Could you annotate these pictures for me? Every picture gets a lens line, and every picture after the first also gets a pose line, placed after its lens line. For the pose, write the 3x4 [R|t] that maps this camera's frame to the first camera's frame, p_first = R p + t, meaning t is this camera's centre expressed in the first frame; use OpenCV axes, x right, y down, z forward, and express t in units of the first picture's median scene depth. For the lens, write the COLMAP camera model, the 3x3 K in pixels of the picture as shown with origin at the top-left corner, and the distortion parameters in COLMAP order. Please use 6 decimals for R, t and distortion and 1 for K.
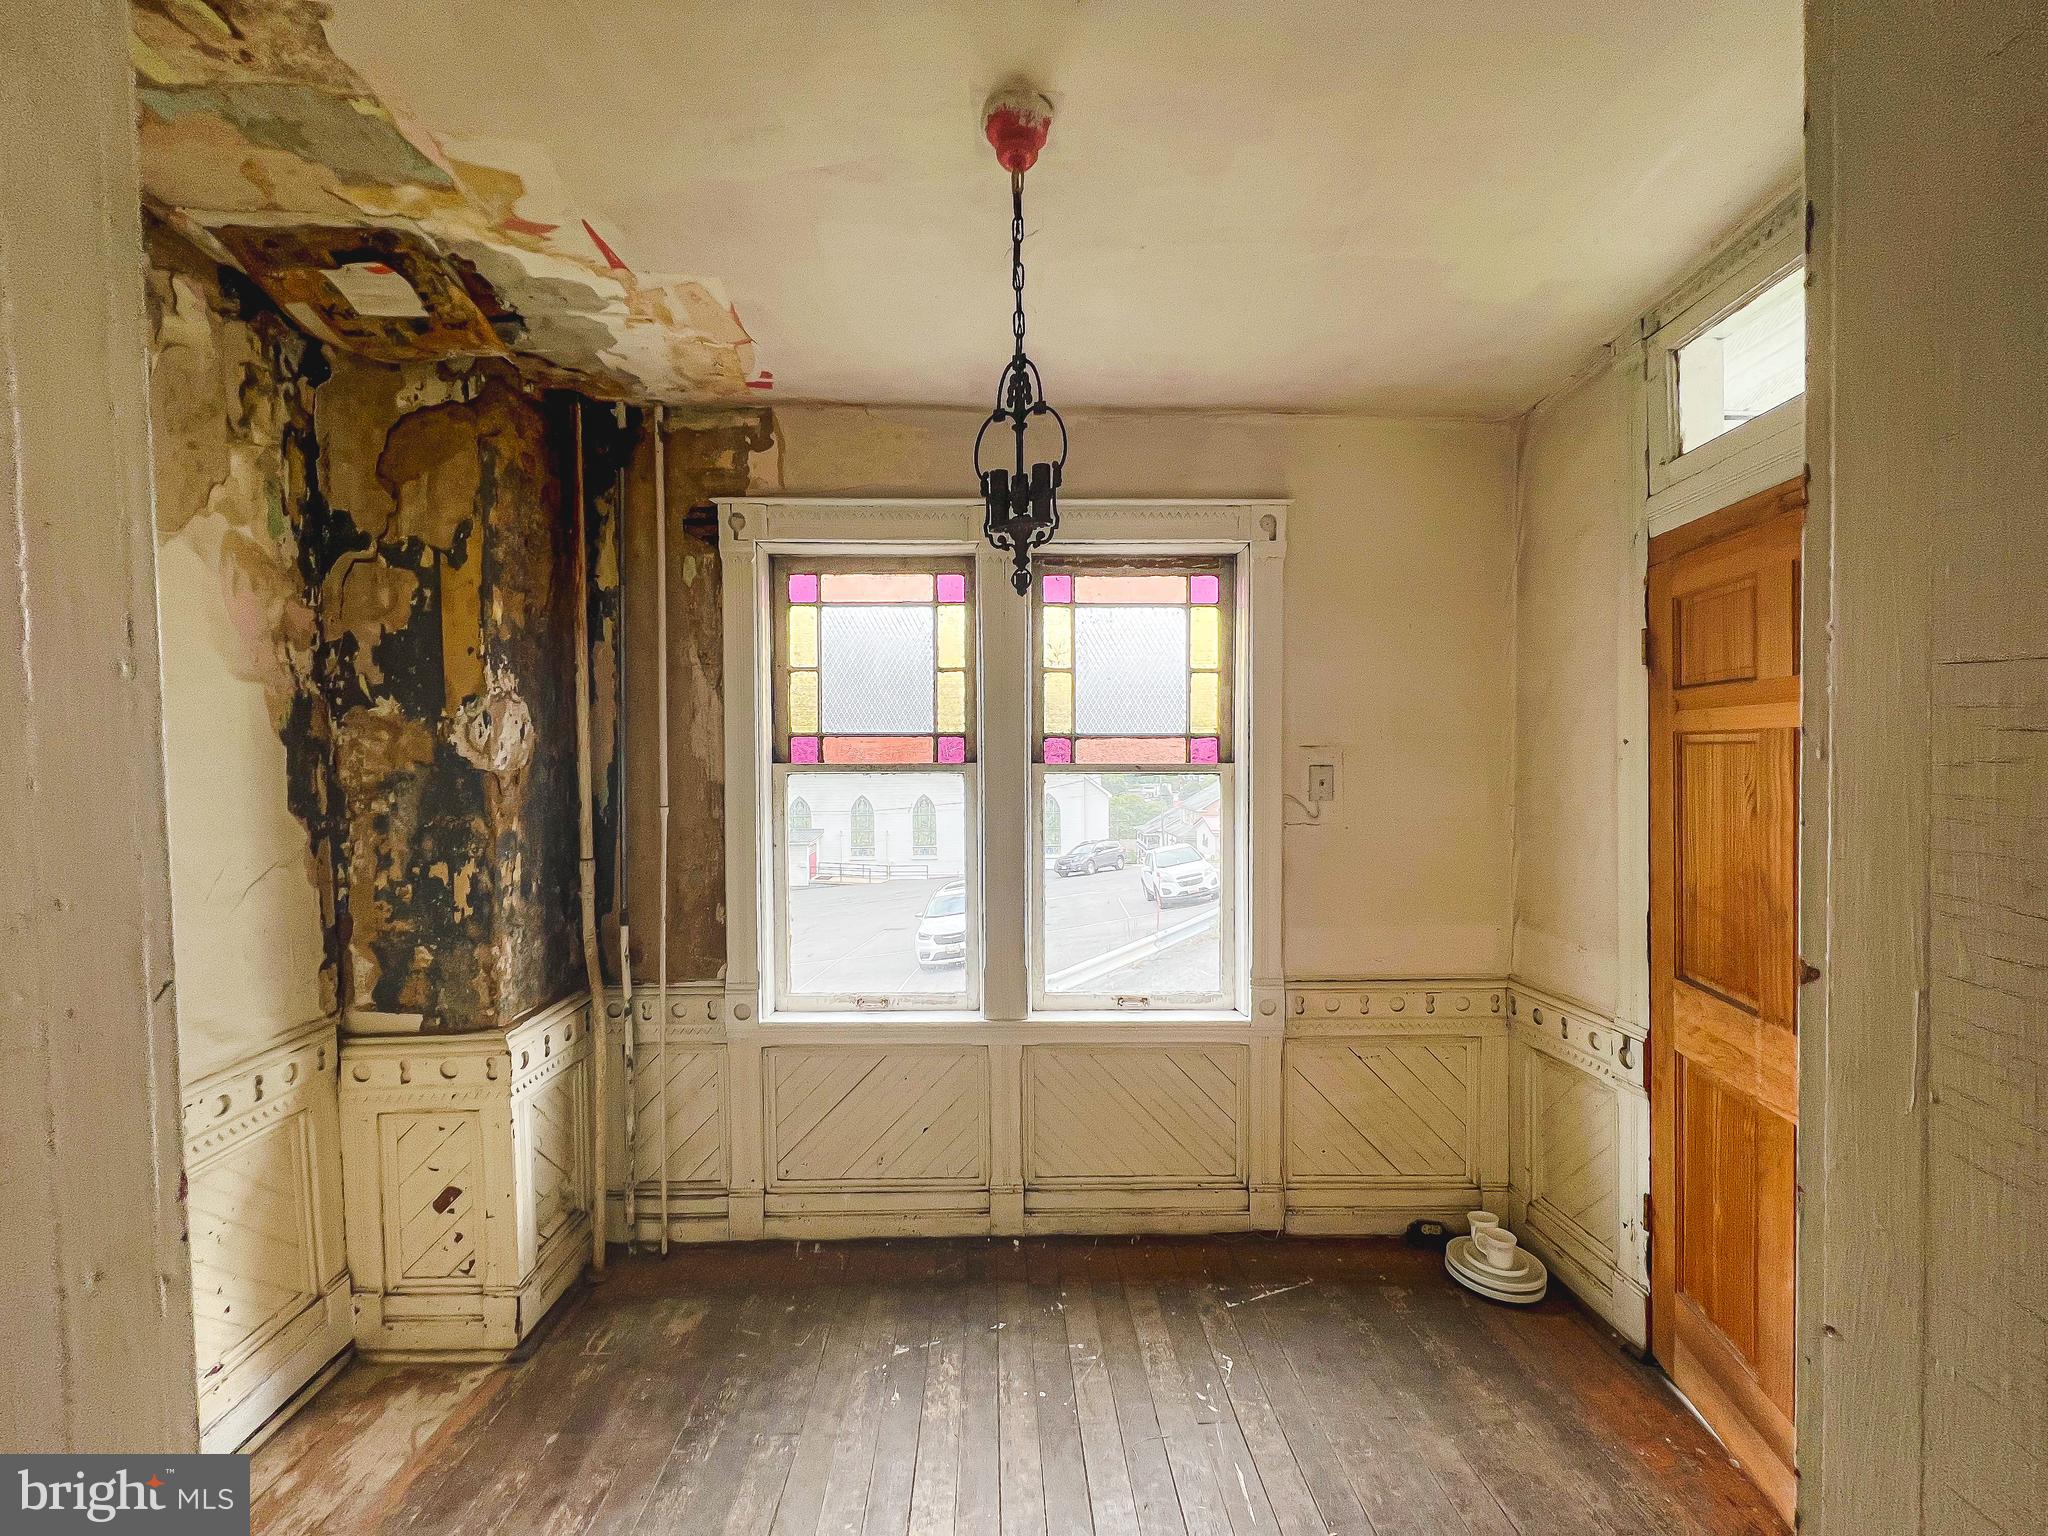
lens RADIAL K [[817.8, 0, 1016.8], [0, 817.8, 765.8], [0, 0, 1]] dist [-0.001494, -0.000136]
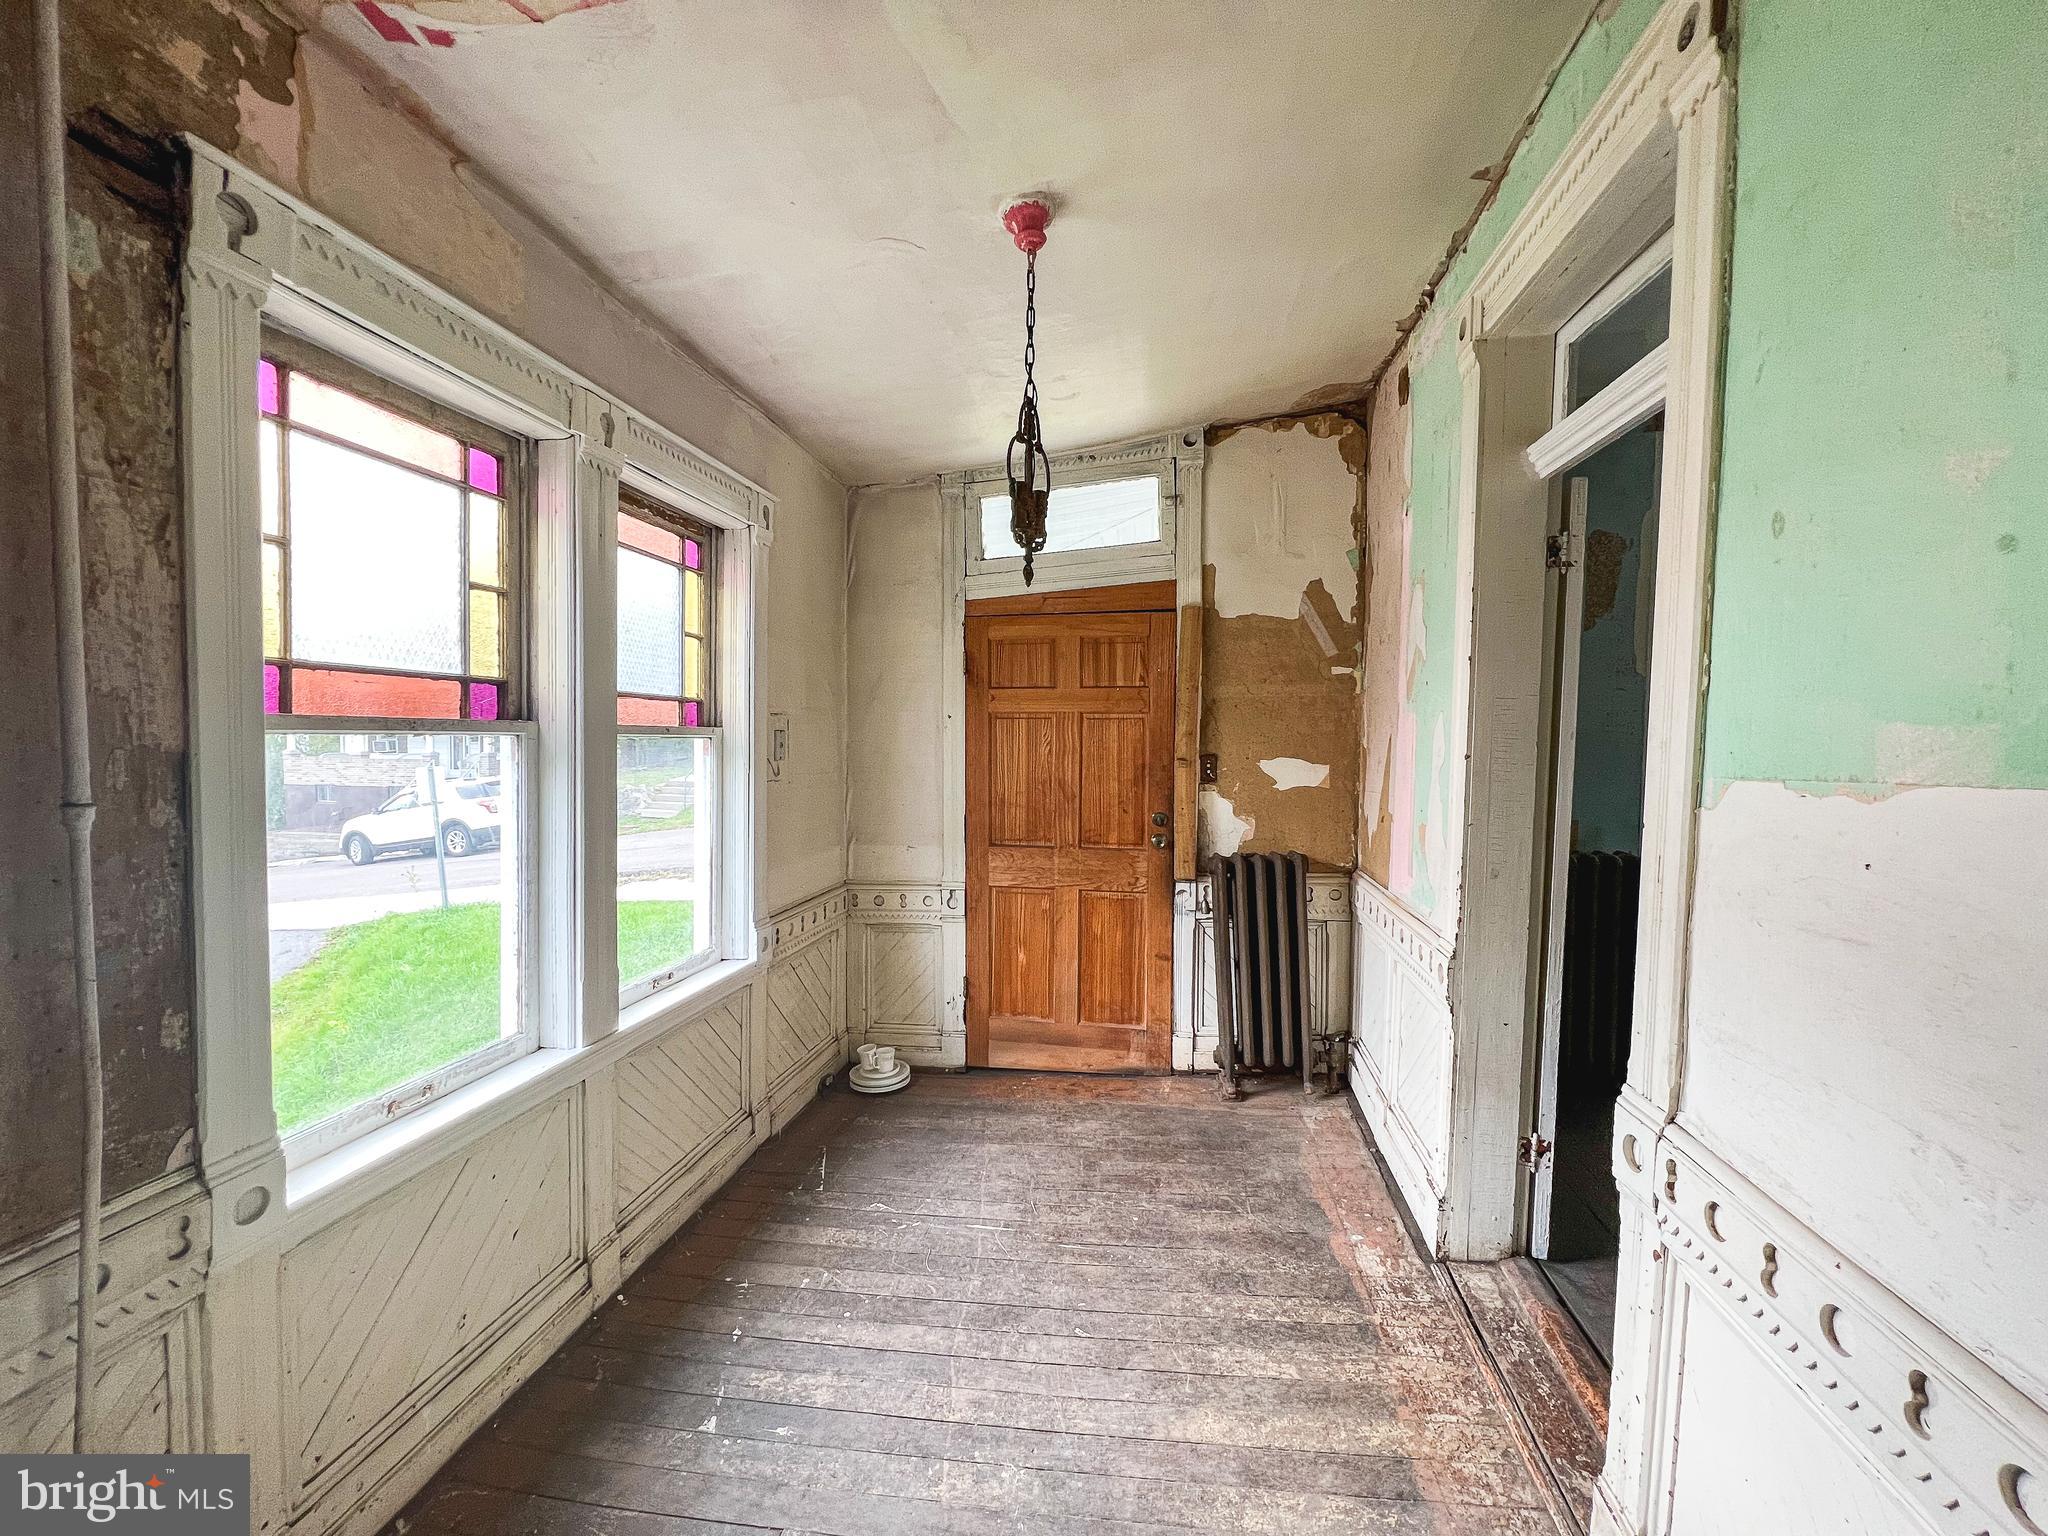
lens RADIAL K [[817.5, 0, 1015.3], [0, 817.5, 766.0], [0, 0, 1]] dist [0.000929, -0.000271]
pose [[0.197094, -0.028674, 0.979965, -0.733384], [0.010109, 0.999579, 0.027214, 0.022991], [-0.980333, 0.004543, 0.197301, 0.443680]]
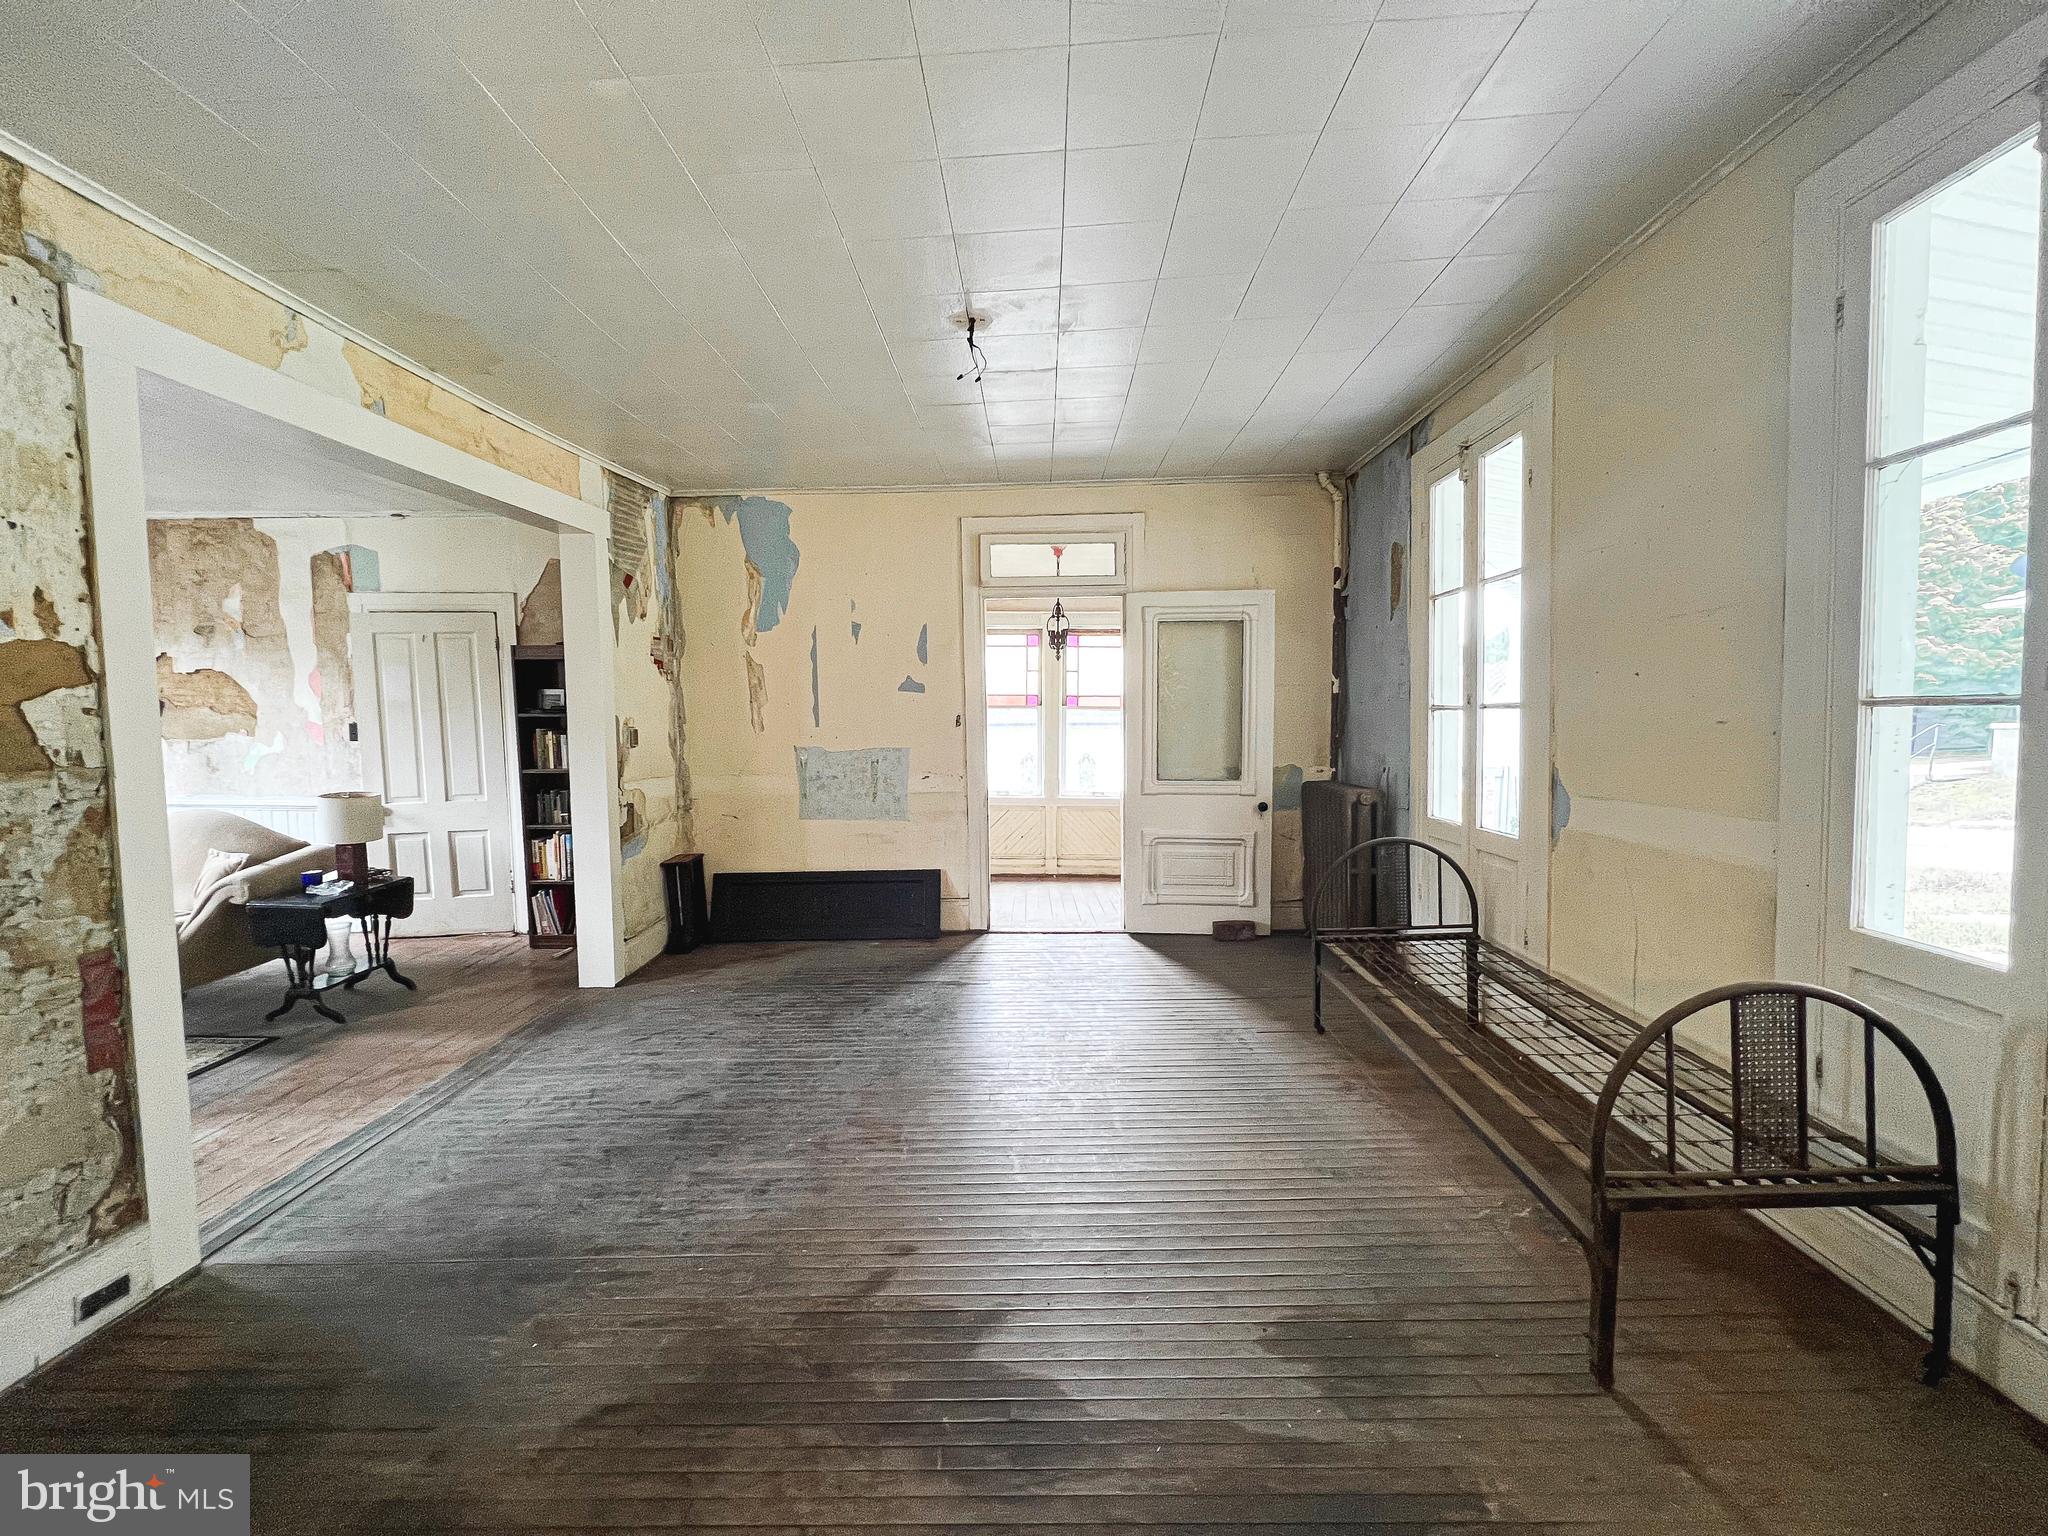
lens RADIAL K [[817.8, 0, 1016.8], [0, 817.8, 765.8], [0, 0, 1]] dist [-0.001494, -0.000136]
pose [[0.998676, 0.011129, -0.050218, 0.006136], [-0.007992, 0.998029, 0.062241, 0.029514], [0.050811, -0.061757, 0.996797, -1.829360]]
